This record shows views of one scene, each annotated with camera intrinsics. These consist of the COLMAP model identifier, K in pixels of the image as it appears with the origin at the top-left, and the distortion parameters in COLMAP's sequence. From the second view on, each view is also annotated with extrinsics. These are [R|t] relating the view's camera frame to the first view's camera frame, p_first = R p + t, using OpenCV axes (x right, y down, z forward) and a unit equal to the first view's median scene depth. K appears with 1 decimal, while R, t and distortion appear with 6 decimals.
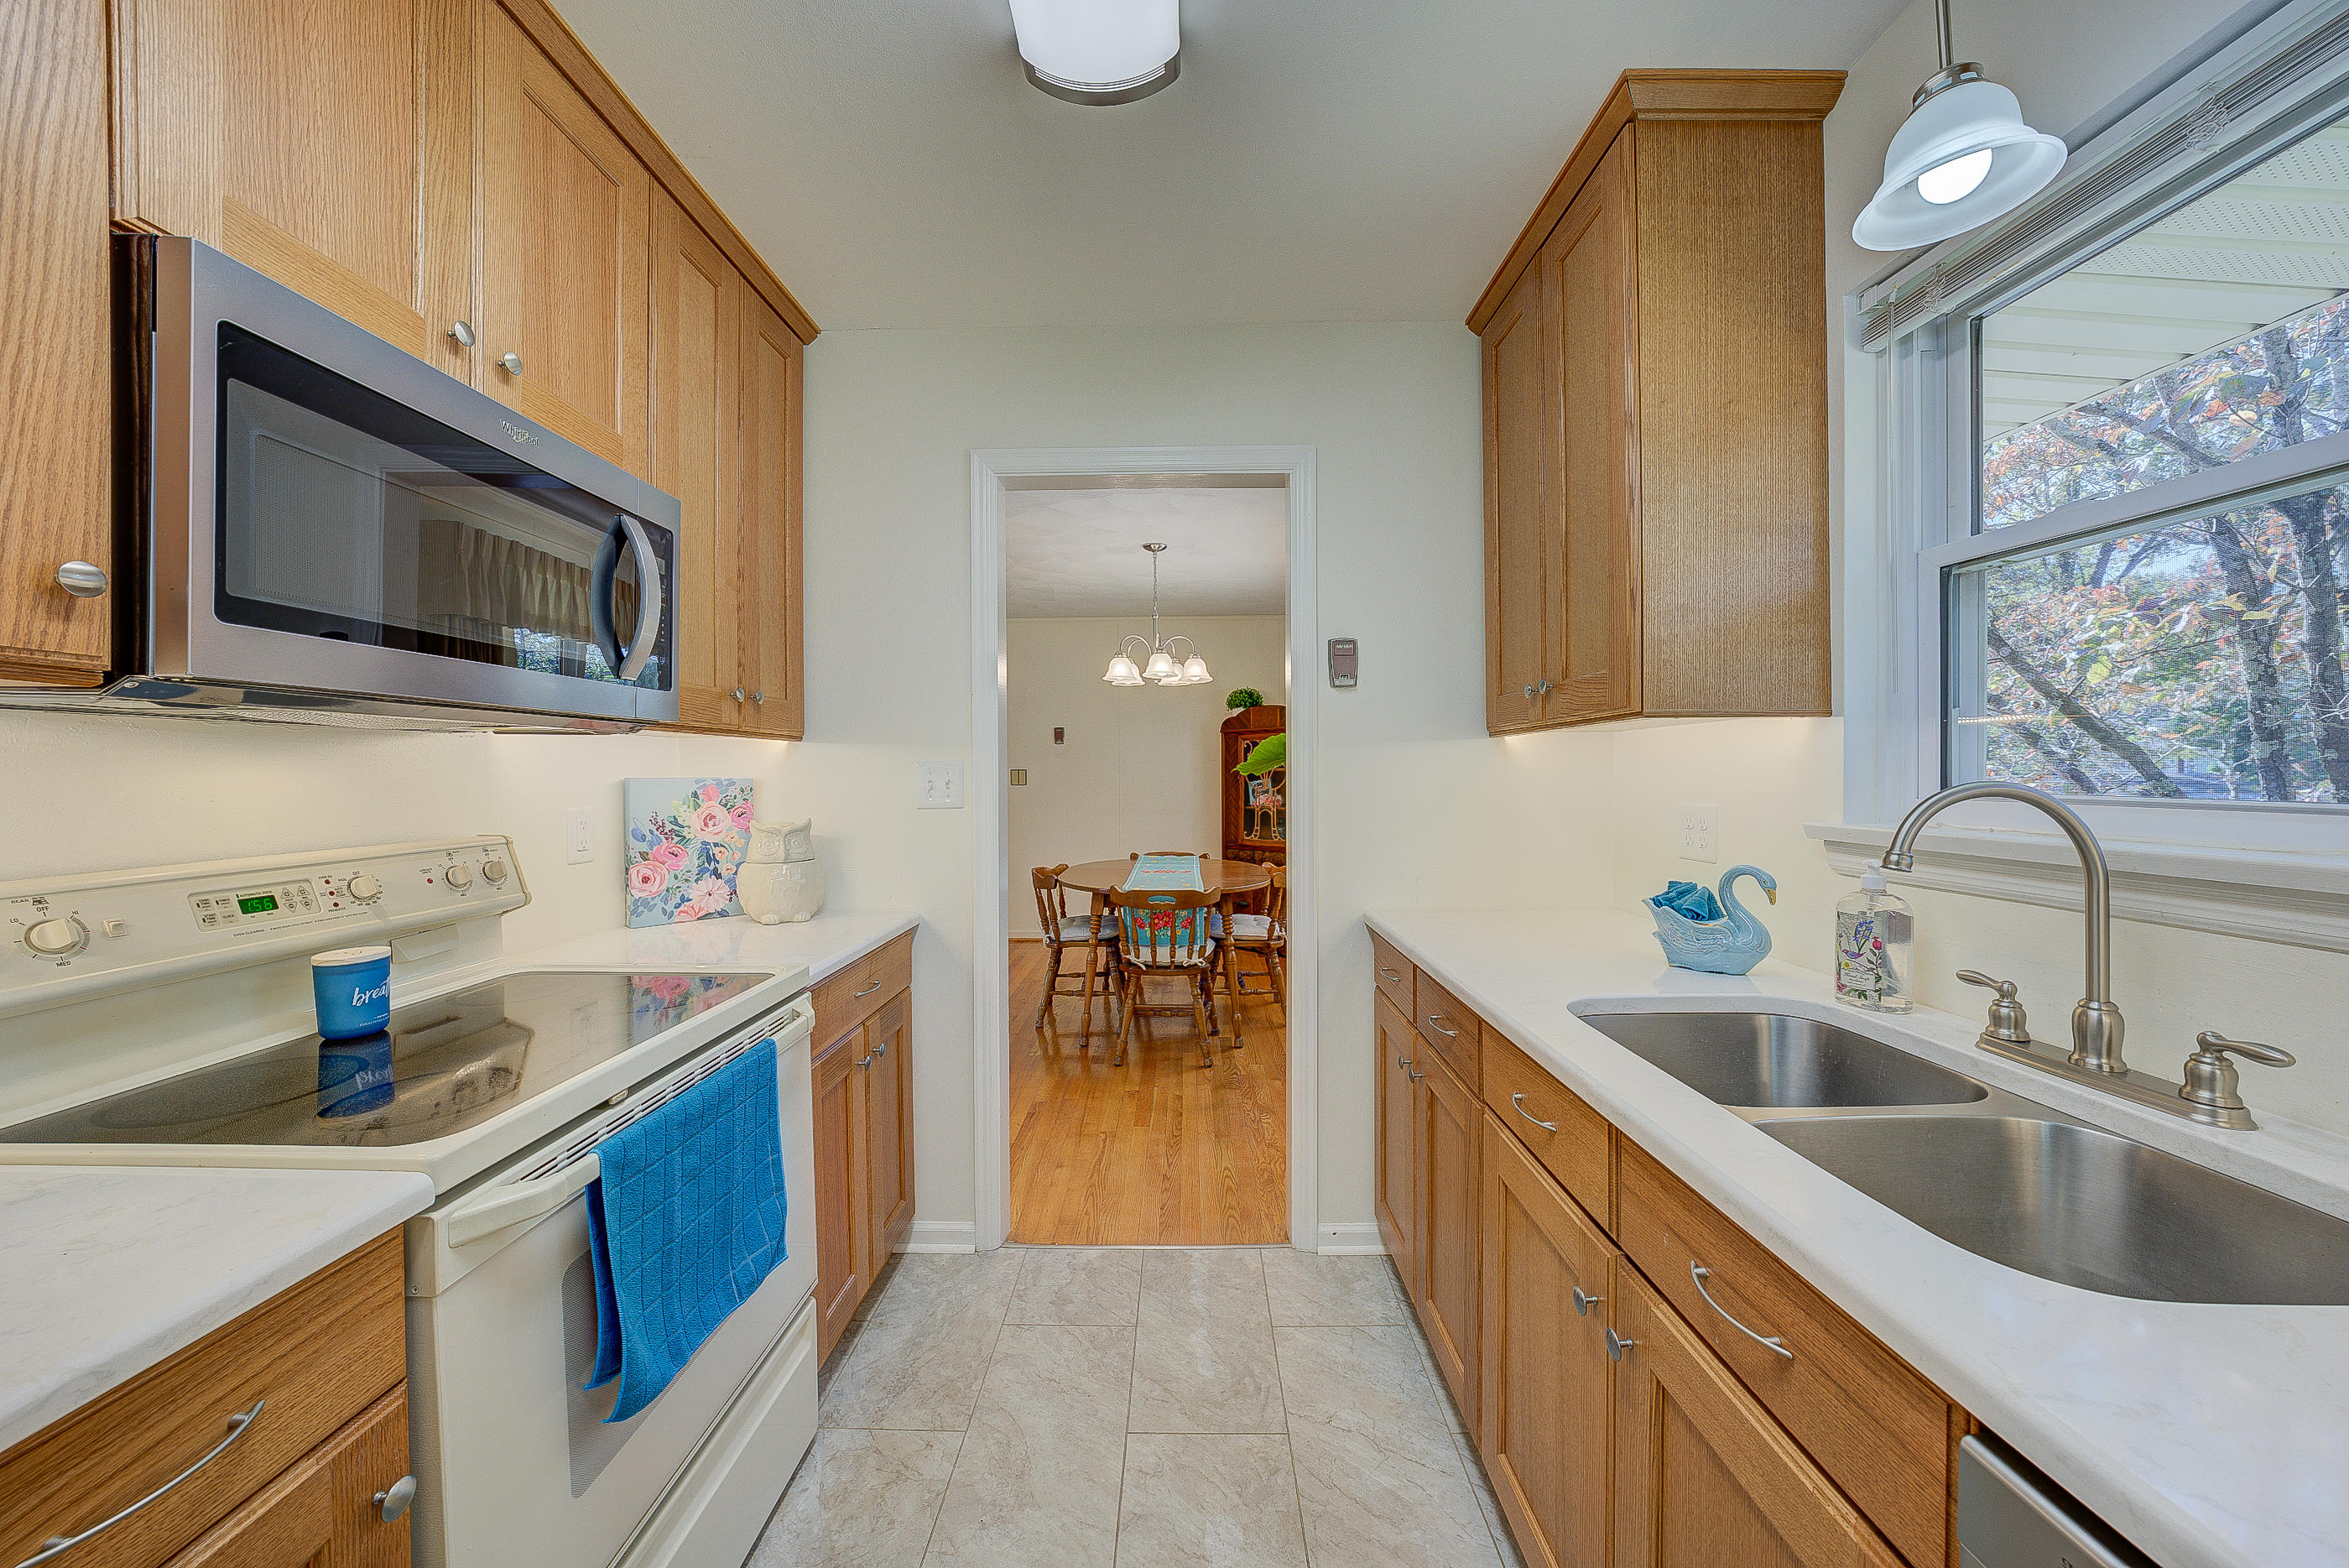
lens RADIAL K [[809.8, 0, 1174.5], [0, 809.8, 784.0], [0, 0, 1]] dist [-0.037528, 0.008759]
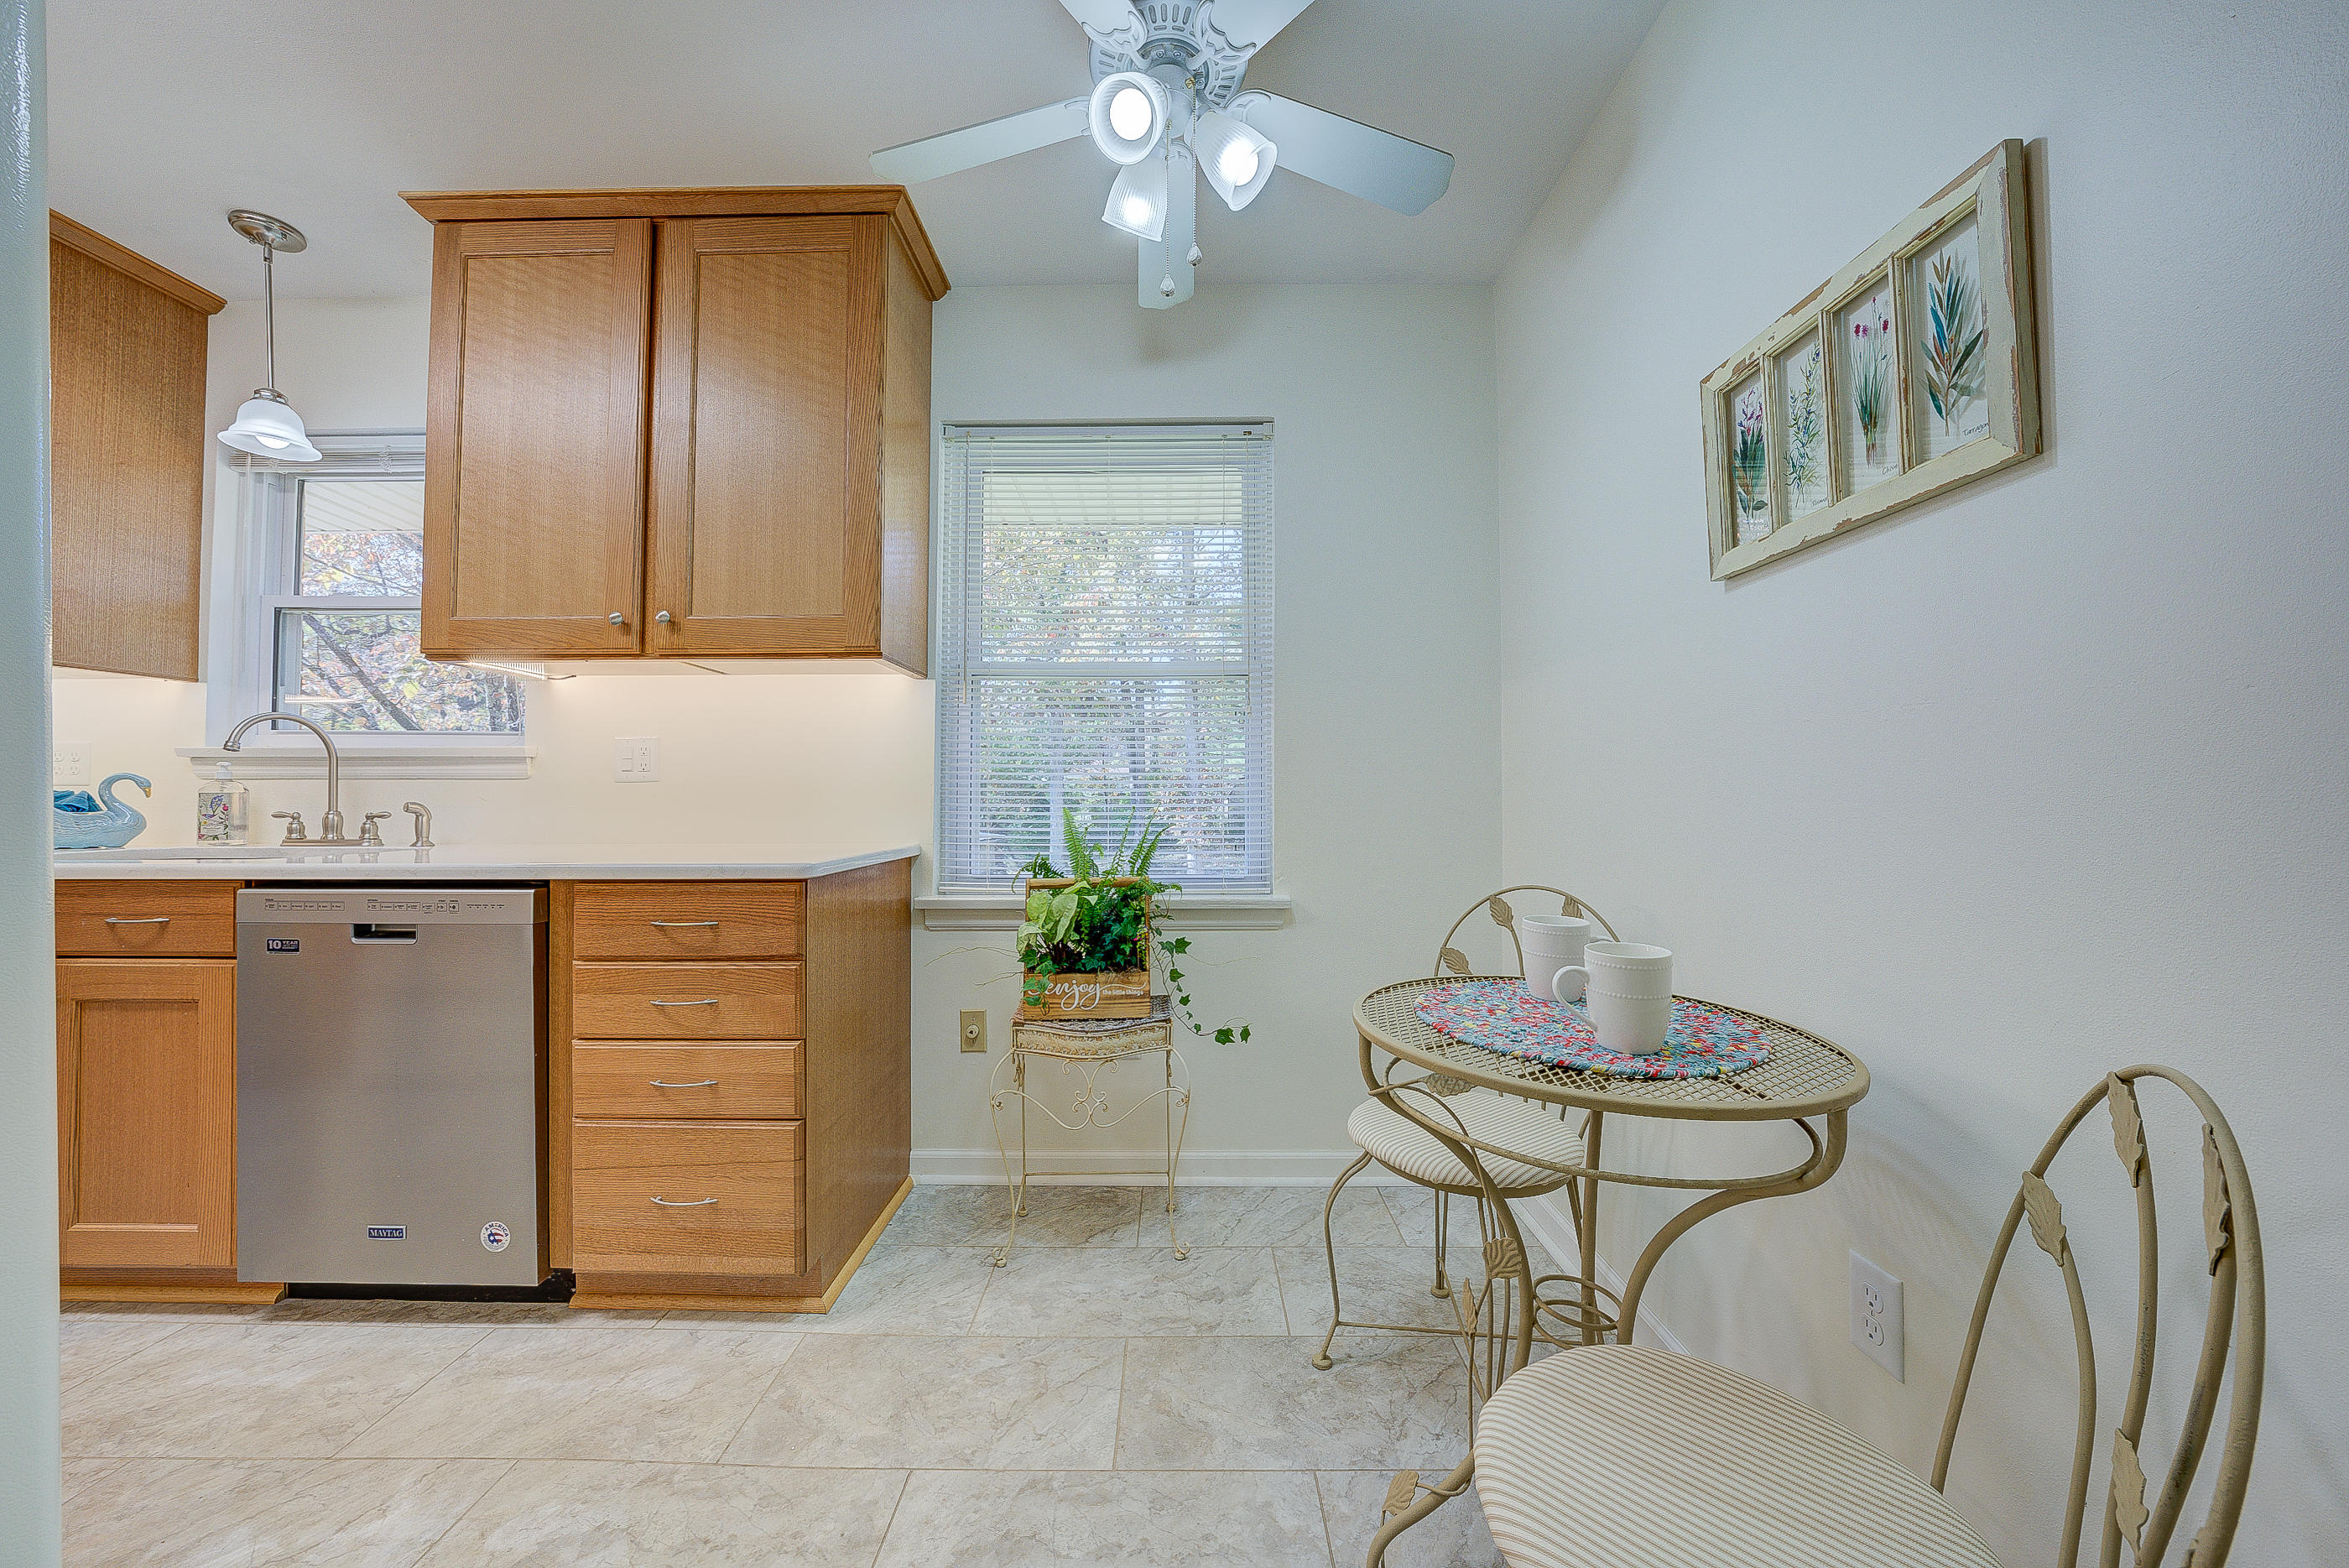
lens RADIAL K [[811.7, 0, 1163.2], [0, 811.7, 774.1], [0, 0, 1]] dist [-0.023201, 0.006110]
pose [[0.004691, 0.031002, 0.999508, -0.891048], [0.013894, 0.999421, -0.031064, 0.205707], [-0.999892, 0.014033, 0.004258, -1.117255]]
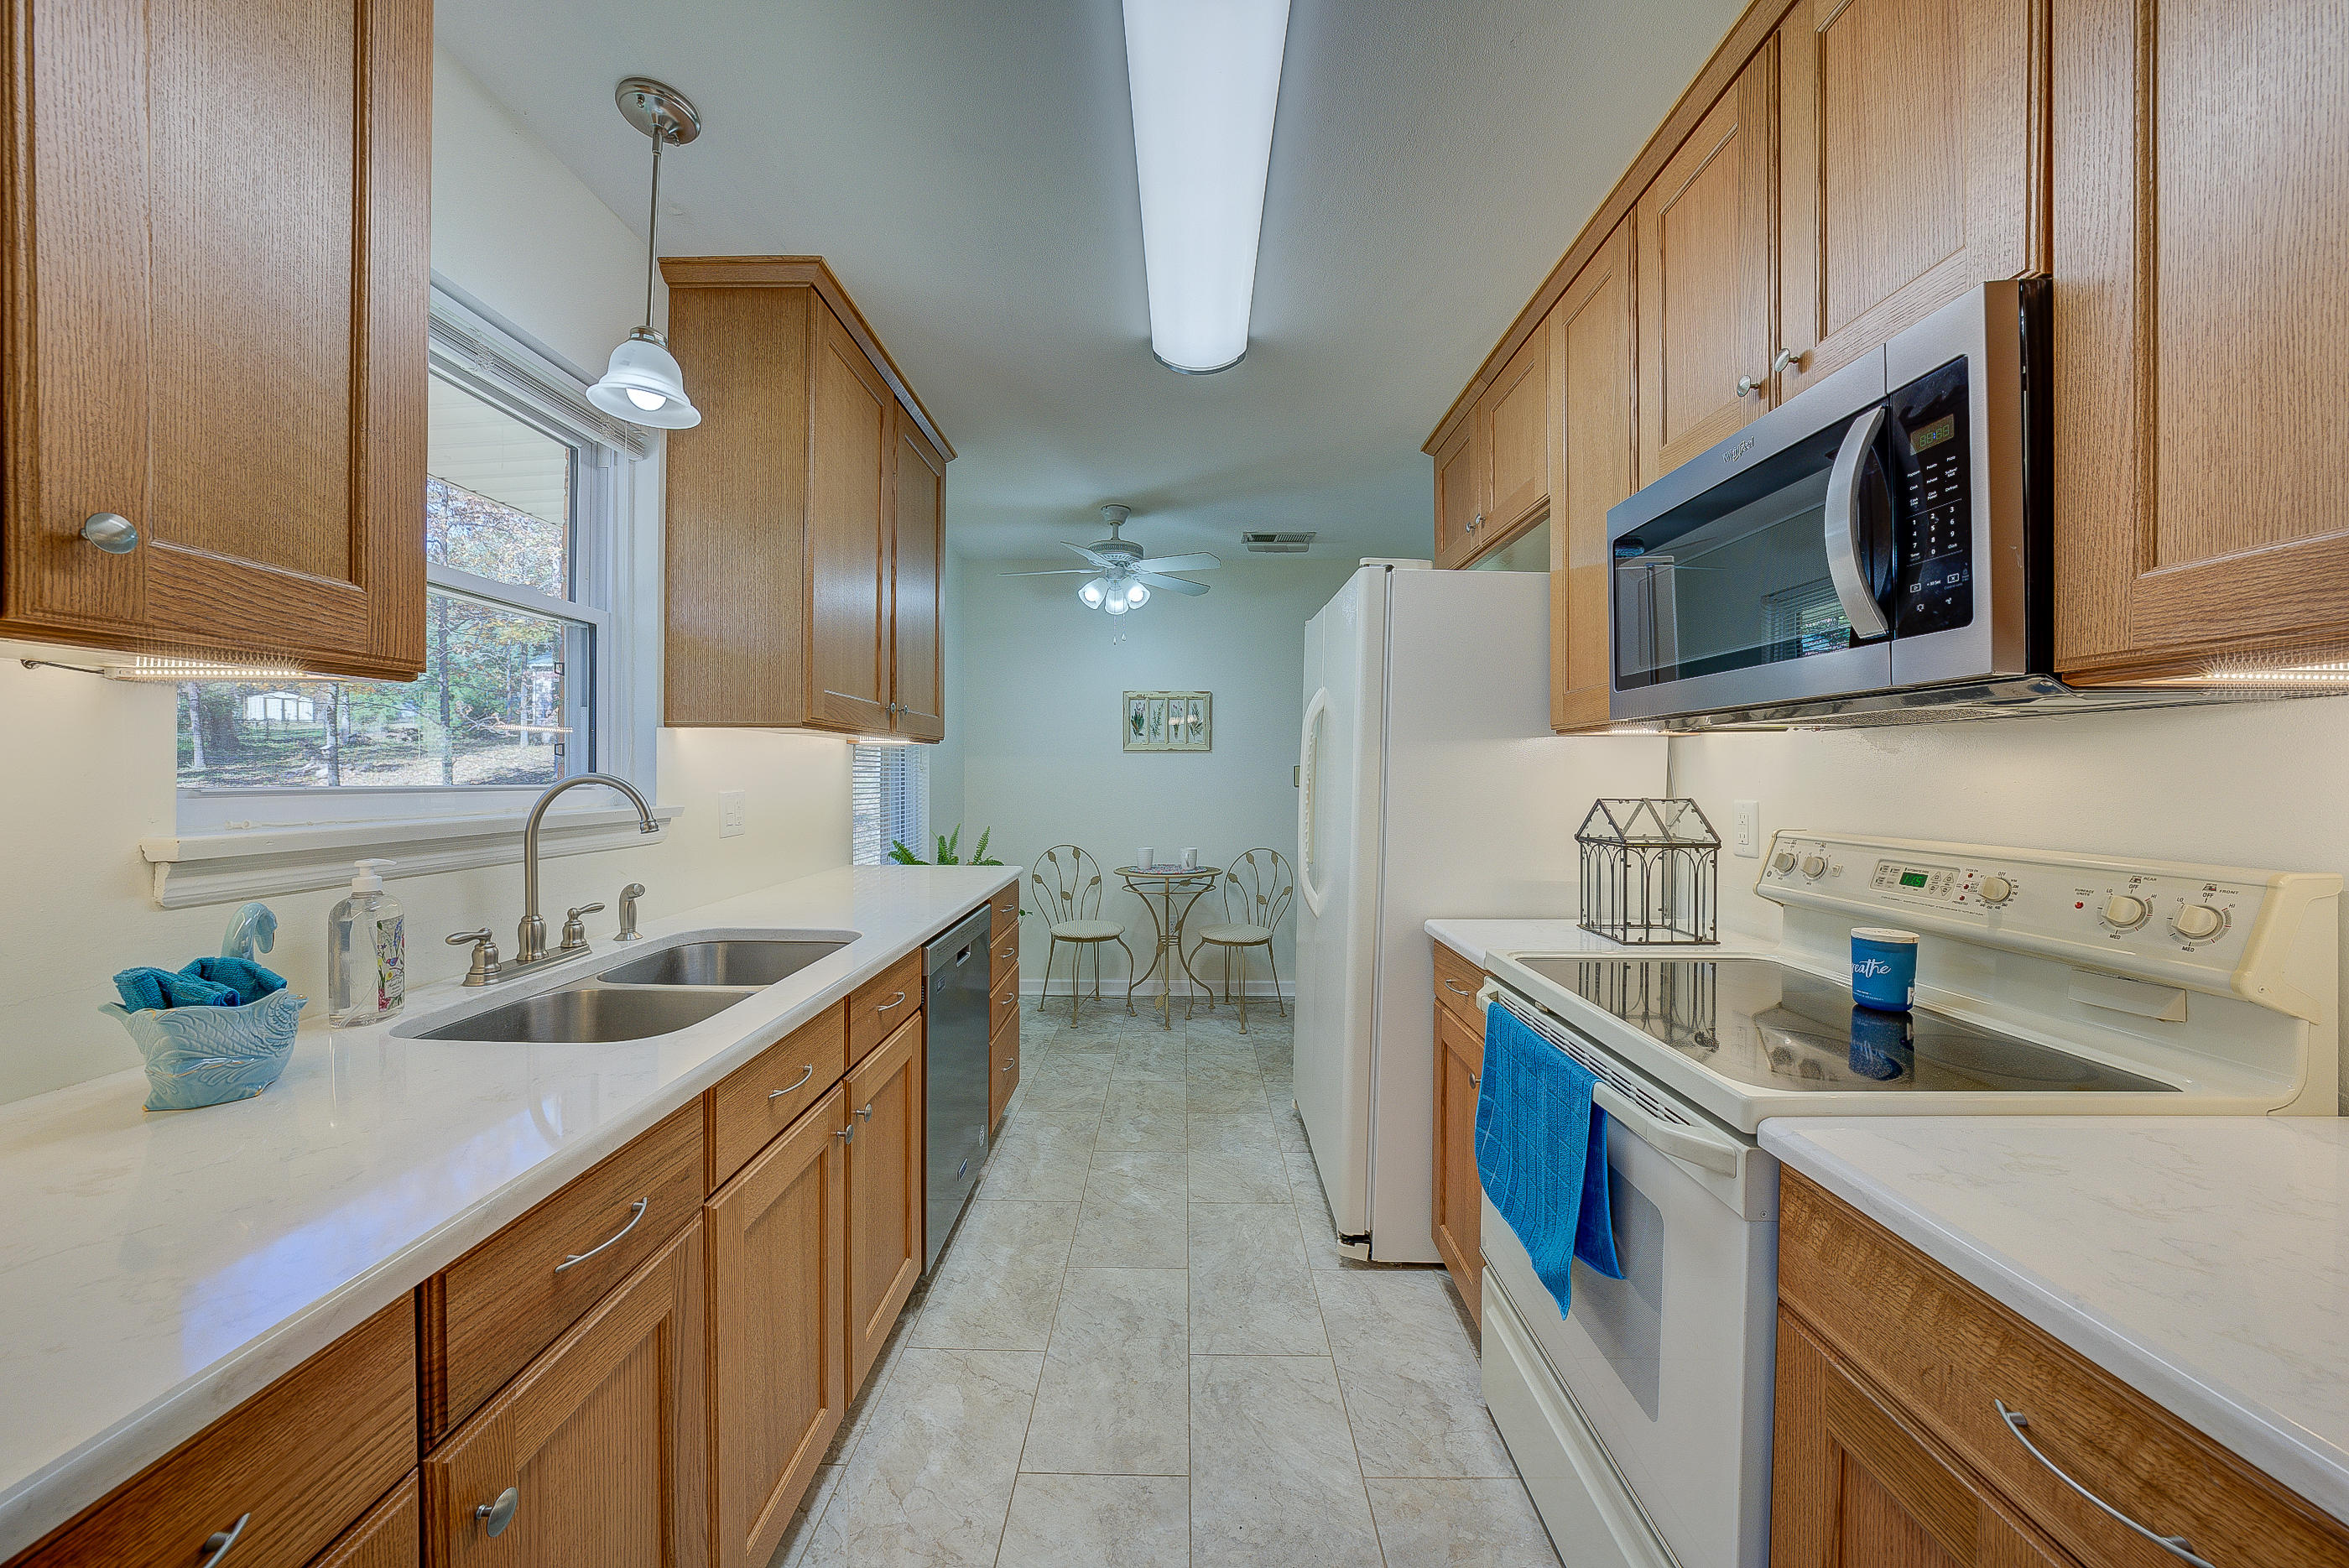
lens RADIAL K [[809.8, 0, 1174.5], [0, 809.8, 784.0], [0, 0, 1]] dist [-0.037528, 0.008759]
pose [[-0.999996, -0.000438, -0.002678, -0.057641], [-0.000511, 0.999620, 0.027564, -0.018026], [0.002665, 0.027566, -0.999616, 1.899603]]
